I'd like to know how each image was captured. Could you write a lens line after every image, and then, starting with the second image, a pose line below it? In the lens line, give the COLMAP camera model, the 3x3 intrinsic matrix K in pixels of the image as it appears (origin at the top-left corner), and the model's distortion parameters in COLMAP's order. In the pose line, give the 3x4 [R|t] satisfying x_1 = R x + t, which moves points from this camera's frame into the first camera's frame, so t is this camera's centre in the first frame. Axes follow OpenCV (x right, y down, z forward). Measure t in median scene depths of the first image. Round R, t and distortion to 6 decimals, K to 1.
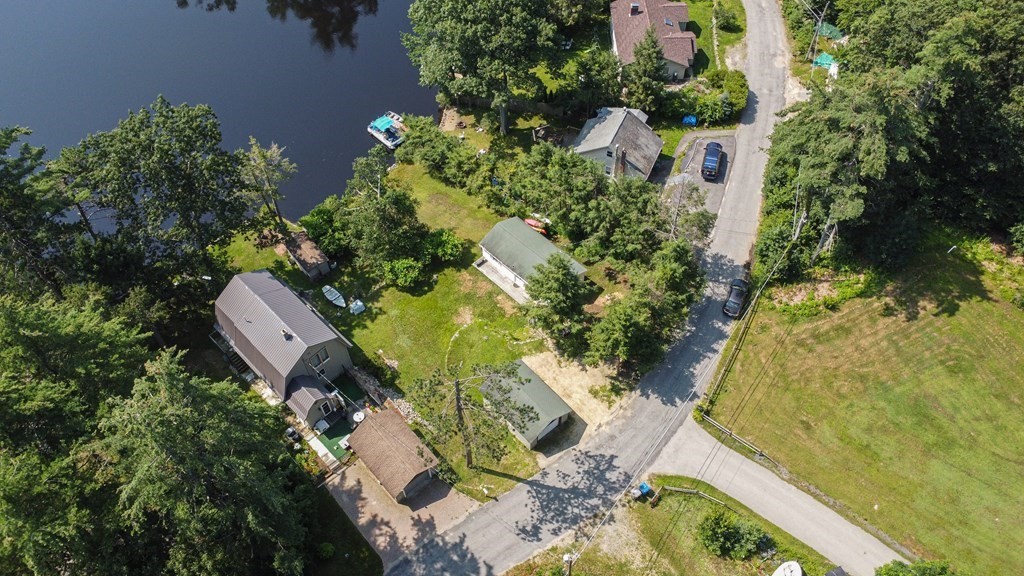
lens RADIAL K [[754.8, 0, 512.0], [0, 754.8, 288.0], [0, 0, 1]] dist [-0.124719, 0.212633]
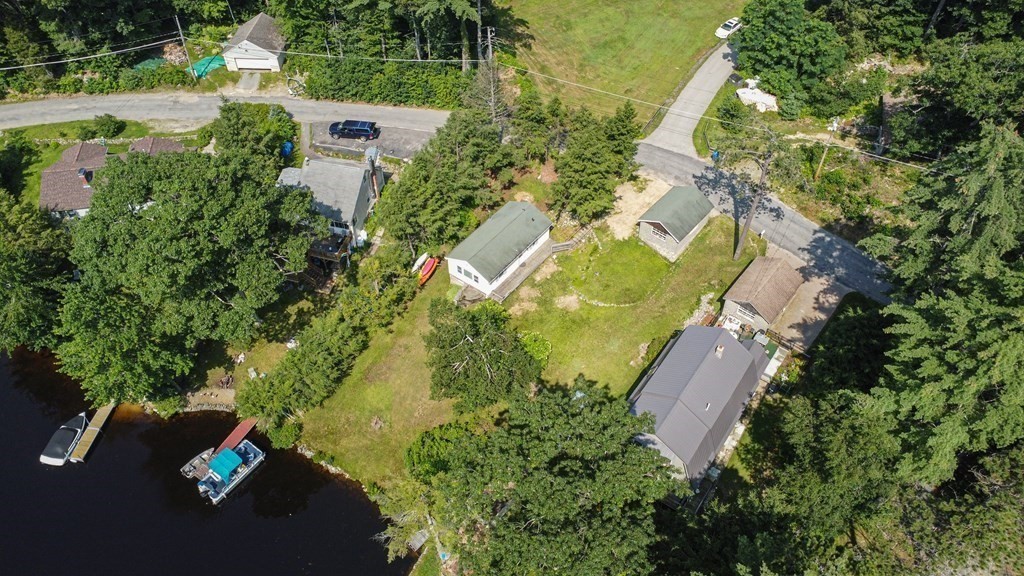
lens RADIAL K [[754.8, 0, 512.0], [0, 754.8, 288.0], [0, 0, 1]] dist [-0.124719, 0.212633]
pose [[-0.153785, -0.713836, 0.683220, -0.833903], [0.793608, 0.322705, 0.515799, -0.623647], [-0.588674, 0.621530, 0.516878, 0.656735]]
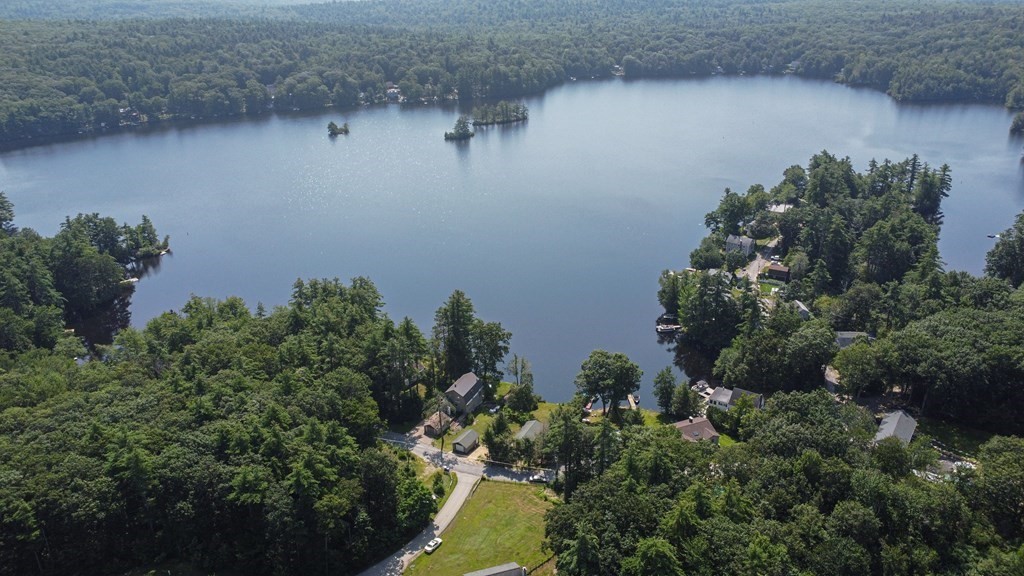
lens RADIAL K [[754.8, 0, 512.0], [0, 754.8, 288.0], [0, 0, 1]] dist [-0.124719, 0.212633]
pose [[0.355898, 0.370630, -0.857887, 2.572874], [-0.735894, 0.676975, -0.012818, -0.380364], [0.576018, 0.635876, 0.513679, -0.880002]]
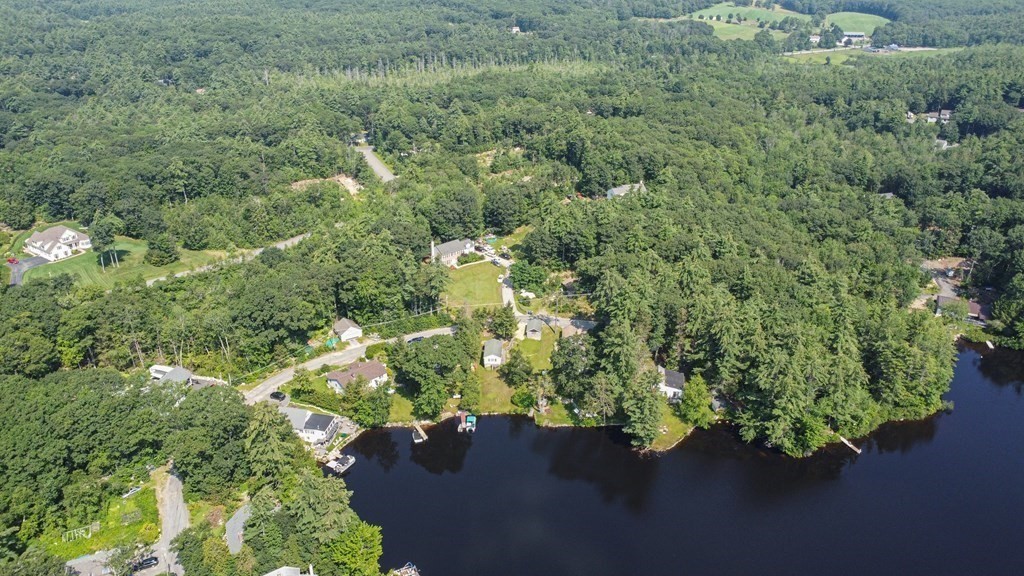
lens RADIAL K [[754.8, 0, 512.0], [0, 754.8, 288.0], [0, 0, 1]] dist [-0.124719, 0.212633]
pose [[-0.698168, -0.289294, 0.654882, -2.324316], [0.579774, 0.308196, 0.754240, -2.808674], [-0.420029, 0.906269, -0.047447, 1.073640]]
